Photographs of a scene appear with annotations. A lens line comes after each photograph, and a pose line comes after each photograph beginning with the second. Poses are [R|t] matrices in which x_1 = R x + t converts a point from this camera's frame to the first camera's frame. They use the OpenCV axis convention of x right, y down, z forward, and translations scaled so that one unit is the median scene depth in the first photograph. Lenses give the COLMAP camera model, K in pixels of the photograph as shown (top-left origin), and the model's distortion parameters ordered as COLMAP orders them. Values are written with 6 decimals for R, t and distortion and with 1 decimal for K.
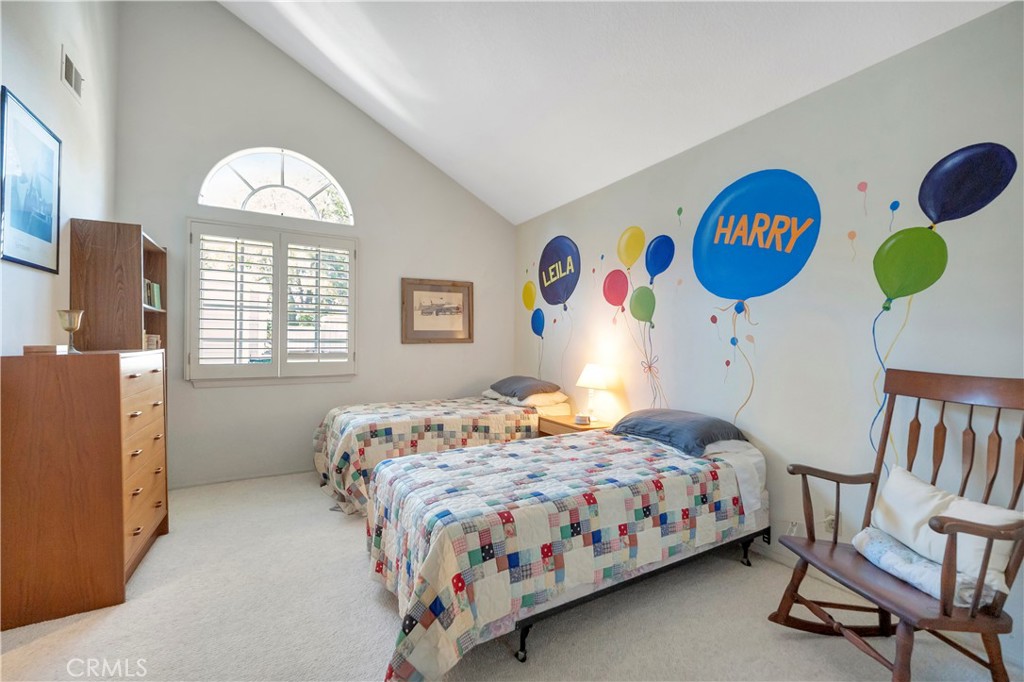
lens RADIAL K [[441.0, 0, 507.4], [0, 441.0, 339.4], [0, 0, 1]] dist [0.009334, 0.000086]
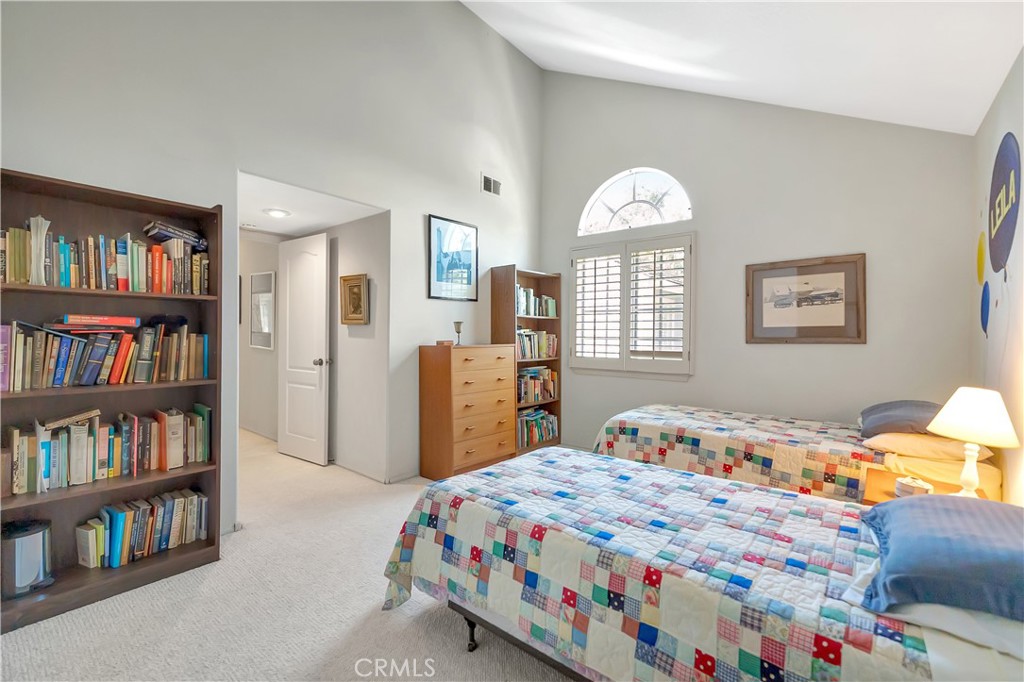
lens RADIAL K [[441.0, 0, 505.2], [0, 441.0, 338.2], [0, 0, 1]] dist [0.009334, 0.000086]
pose [[0.338672, 0.003896, -0.940896, 0.528413], [-0.003491, 0.999990, 0.002884, -0.001047], [0.940898, 0.002308, 0.338682, 0.374774]]
